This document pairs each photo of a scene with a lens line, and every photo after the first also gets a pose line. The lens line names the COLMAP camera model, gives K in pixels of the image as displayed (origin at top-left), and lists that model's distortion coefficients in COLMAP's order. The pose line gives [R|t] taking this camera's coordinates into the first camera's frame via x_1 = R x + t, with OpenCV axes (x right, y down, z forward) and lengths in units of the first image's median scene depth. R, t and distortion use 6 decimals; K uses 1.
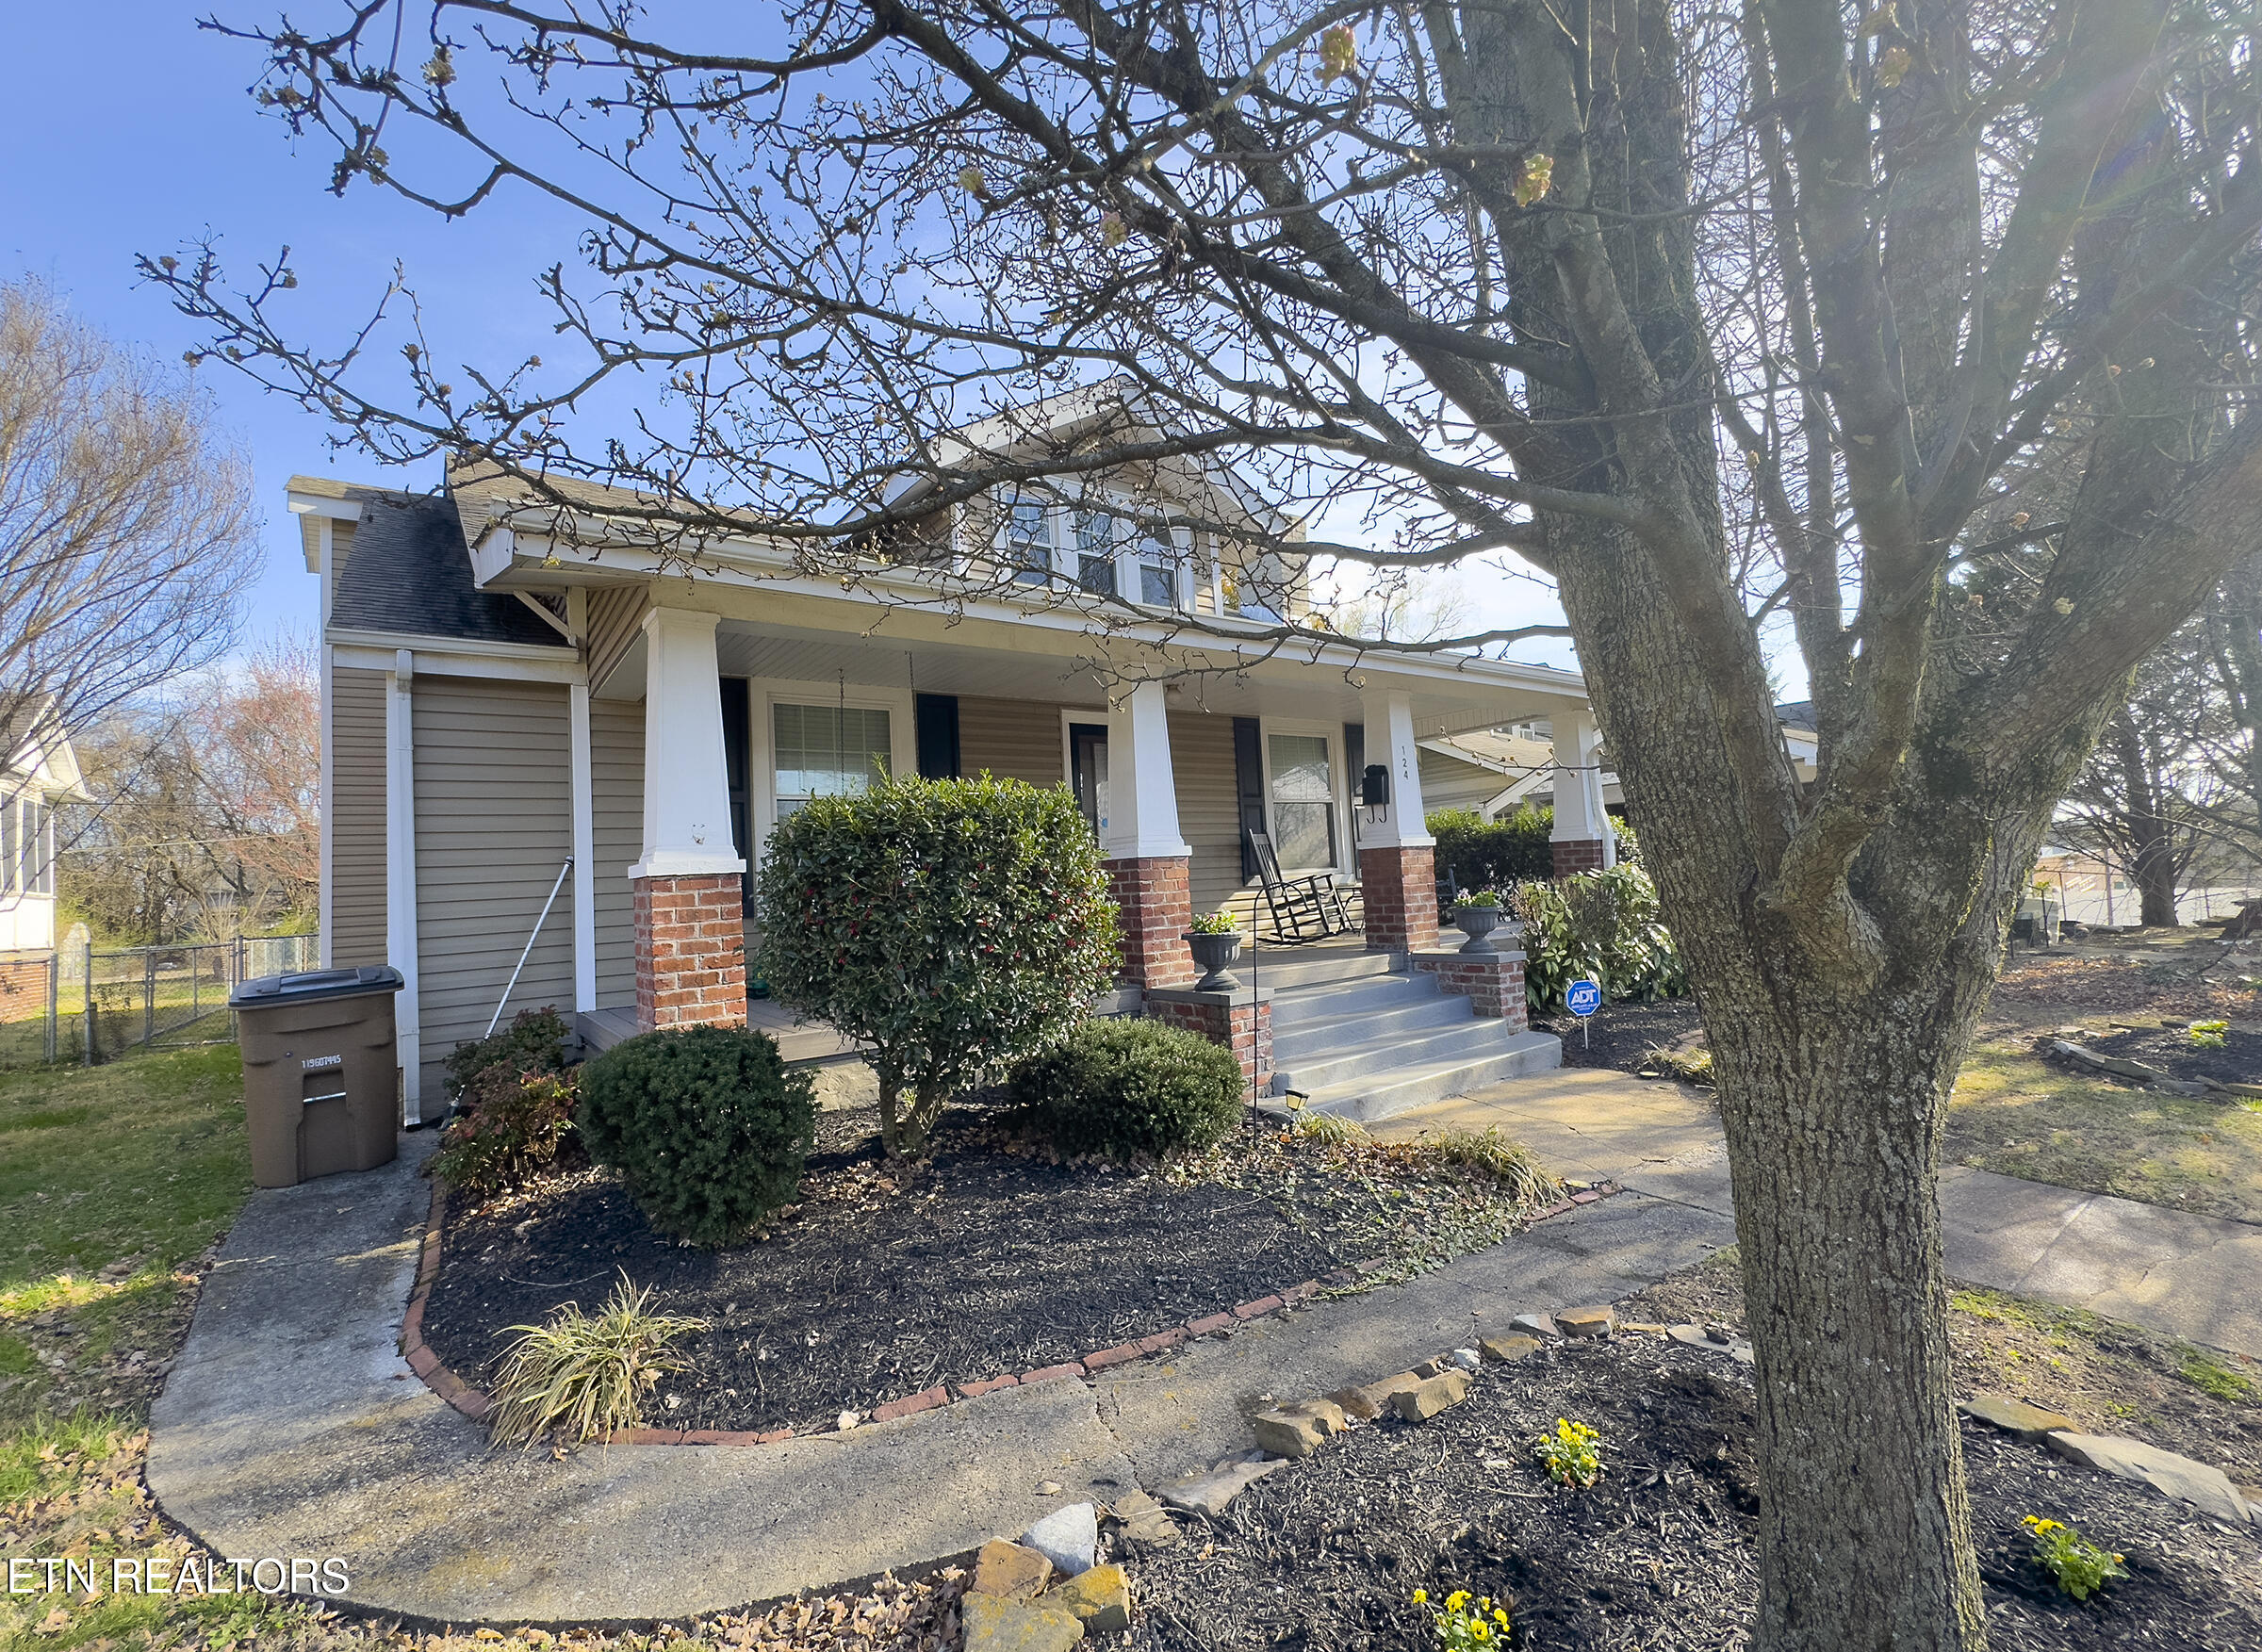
lens RADIAL K [[907.6, 0, 1108.3], [0, 907.6, 836.0], [0, 0, 1]] dist [-0.003631, 0.000640]
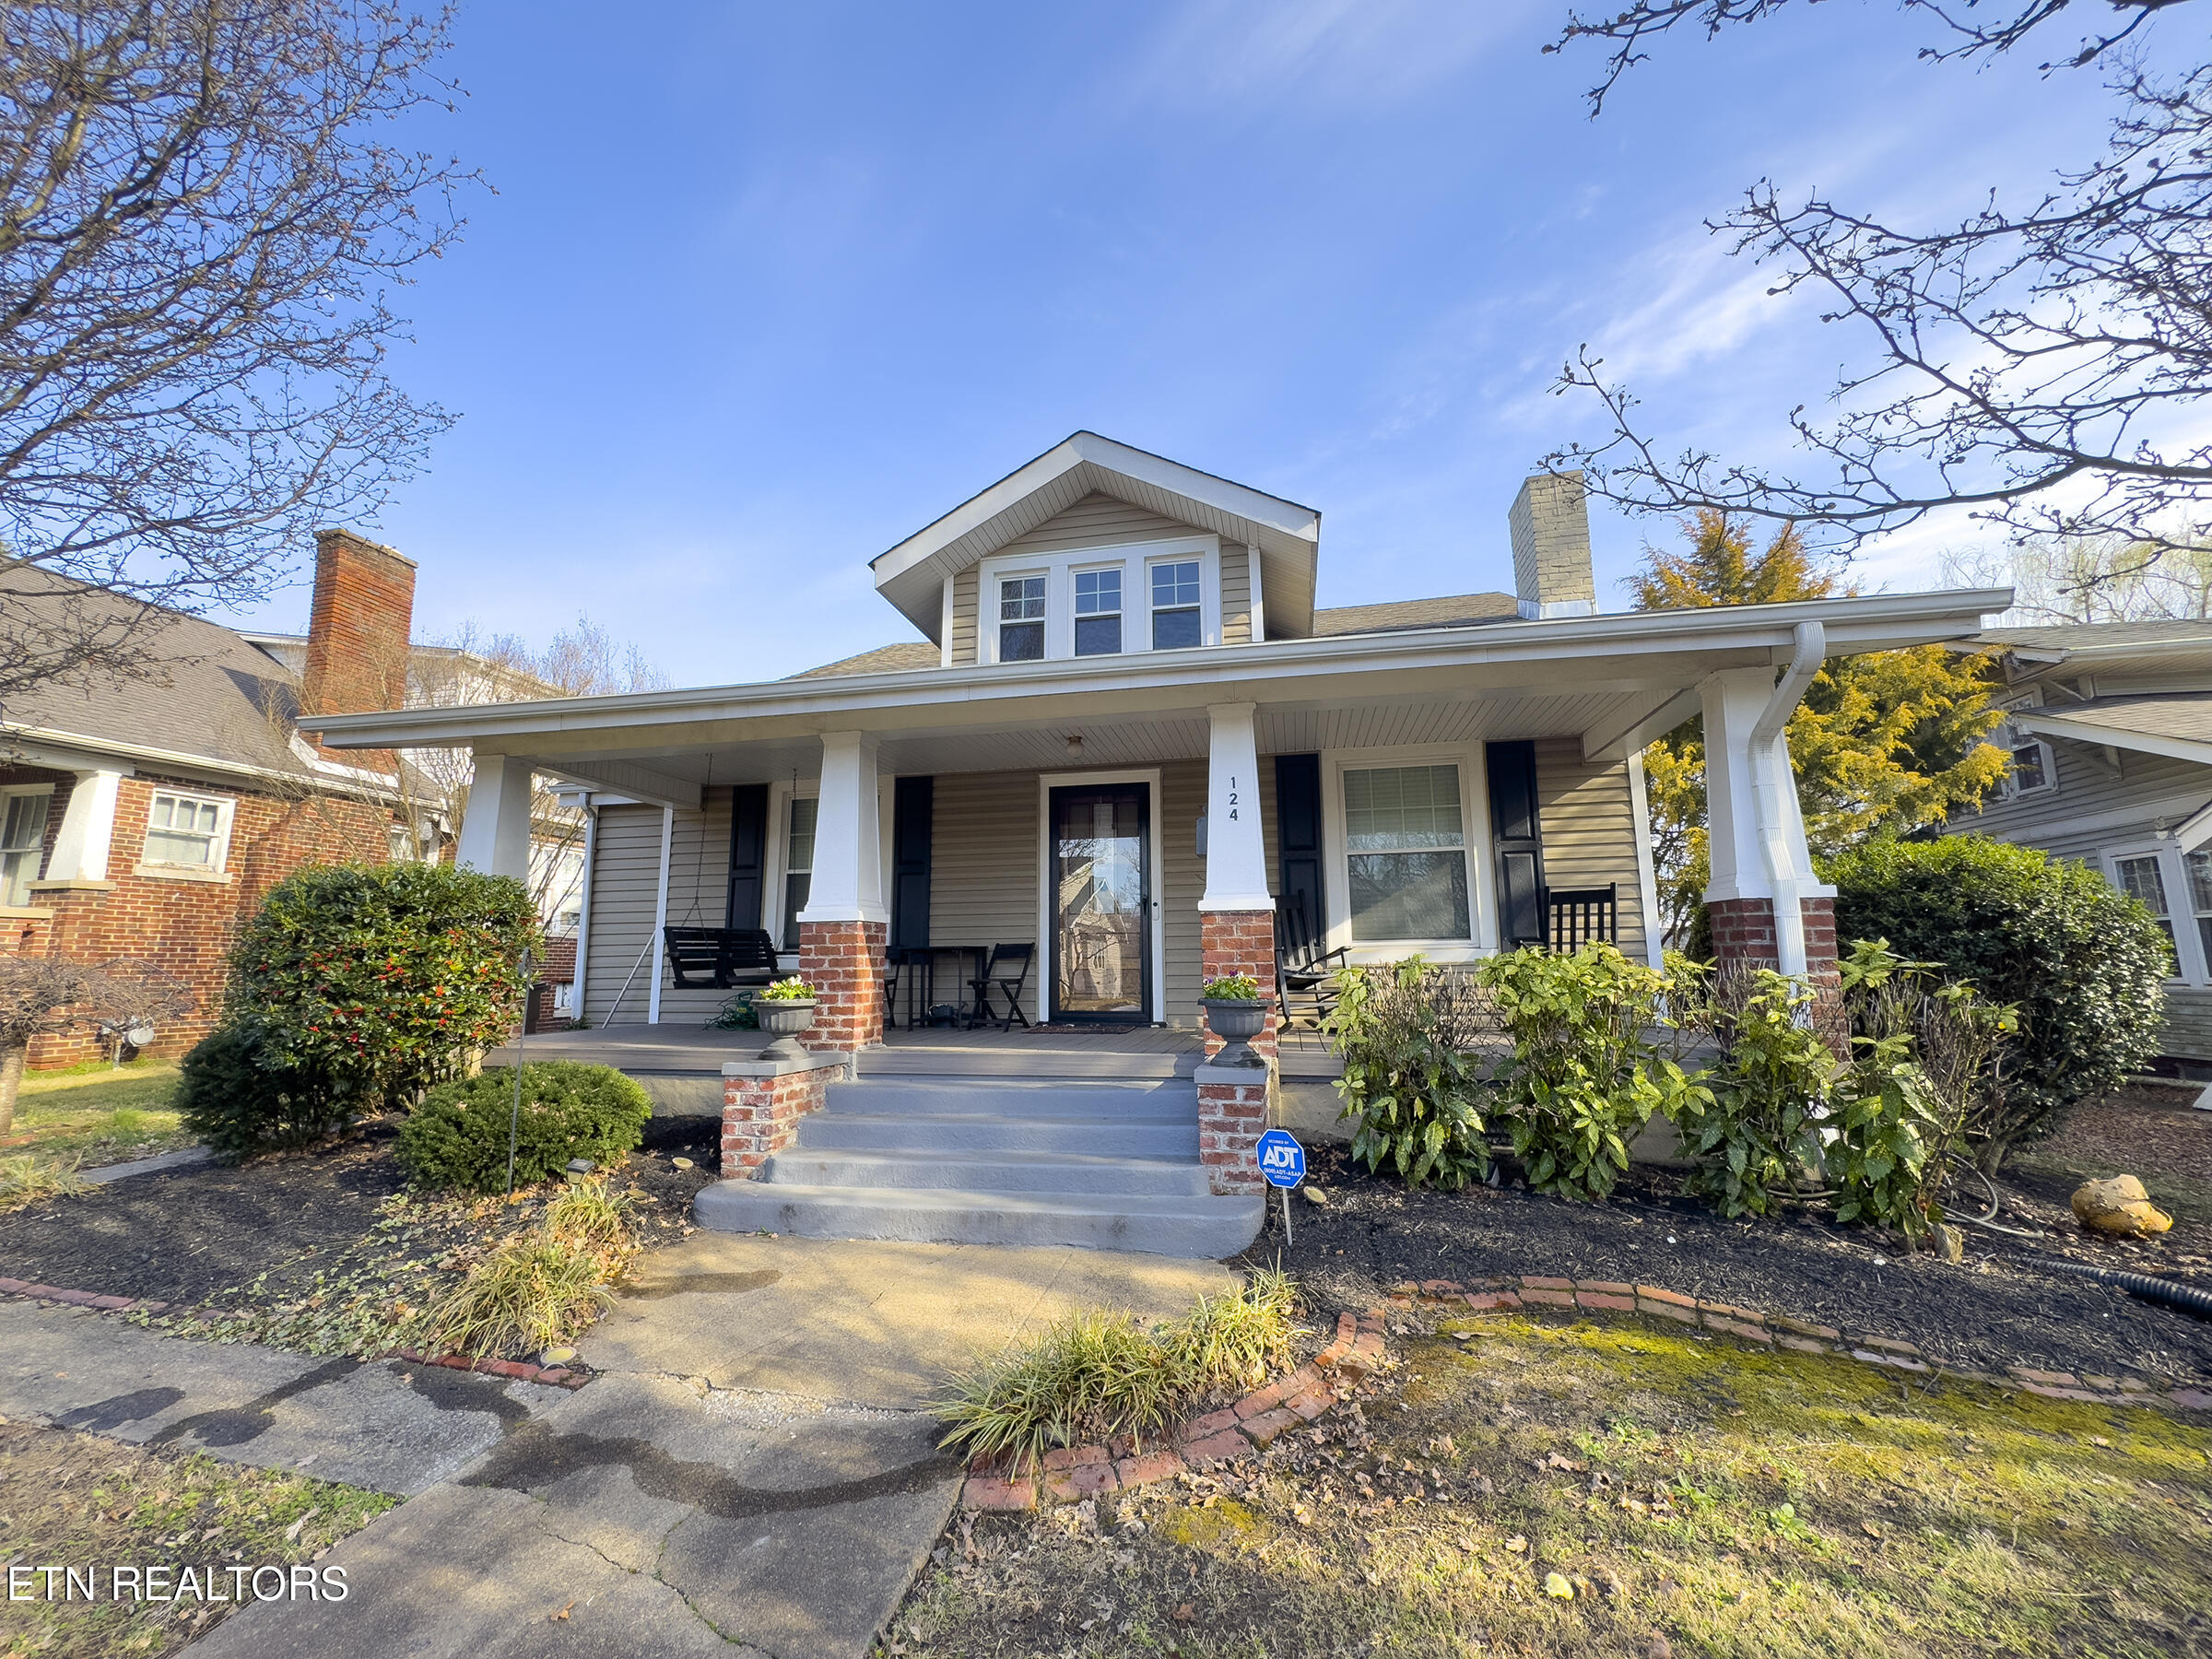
lens RADIAL K [[887.6, 0, 1109.7], [0, 887.6, 829.5], [0, 0, 1]] dist [-0.003631, 0.000640]
pose [[0.687344, -0.064069, -0.723501, 0.785855], [0.010101, 0.996849, -0.078678, 0.000341], [0.726262, 0.046771, 0.685825, 0.419822]]
